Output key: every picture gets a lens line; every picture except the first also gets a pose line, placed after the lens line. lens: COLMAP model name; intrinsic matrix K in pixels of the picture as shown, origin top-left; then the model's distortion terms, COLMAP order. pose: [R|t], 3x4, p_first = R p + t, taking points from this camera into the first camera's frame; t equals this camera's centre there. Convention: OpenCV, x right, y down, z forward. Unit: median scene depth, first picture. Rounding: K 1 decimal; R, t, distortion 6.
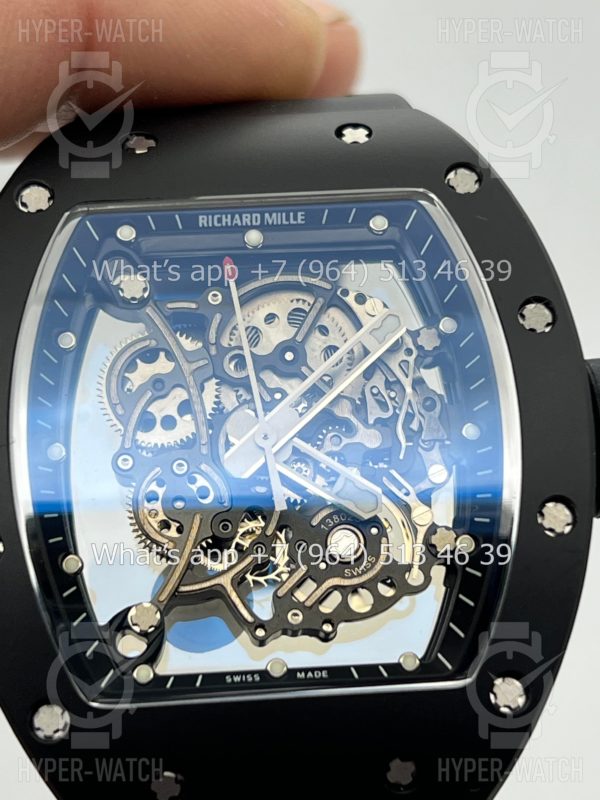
lens RADIAL K [[1962.7, 0, 300.0], [0, 1962.7, 400.0], [0, 0, 1]] dist [0.360132, 0.150574]
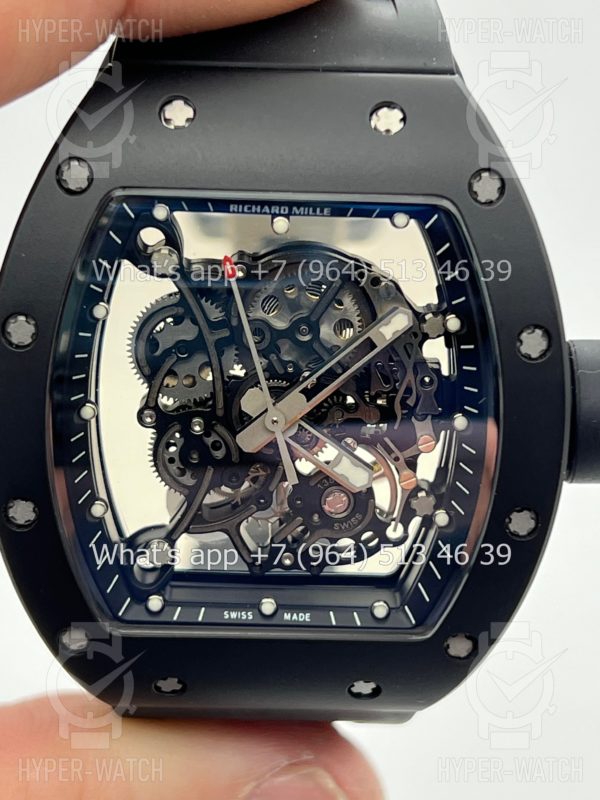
lens RADIAL K [[1962.7, 0, 300.0], [0, 1962.7, 400.0], [0, 0, 1]] dist [0.360132, 0.150574]
pose [[0.995599, 0.092842, 0.012770, -0.018177], [-0.086606, 0.859412, 0.503895, -0.539928], [0.035808, -0.502783, 0.863671, 0.042090]]
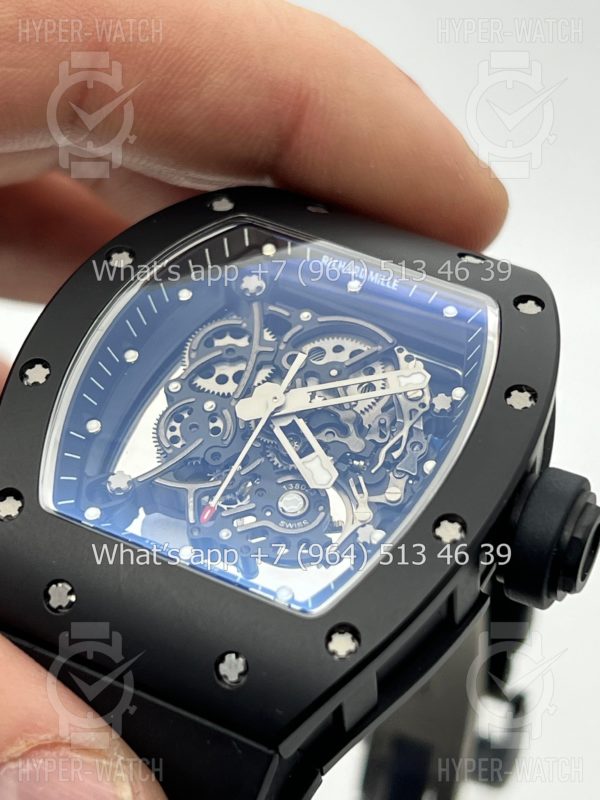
lens RADIAL K [[1962.7, 0, 300.0], [0, 1962.7, 400.0], [0, 0, 1]] dist [0.360132, 0.150574]
pose [[0.856125, 0.349631, -0.380536, 0.448896], [-0.461728, 0.848230, -0.259449, 0.319882], [0.232070, 0.397825, 0.887625, -0.081360]]
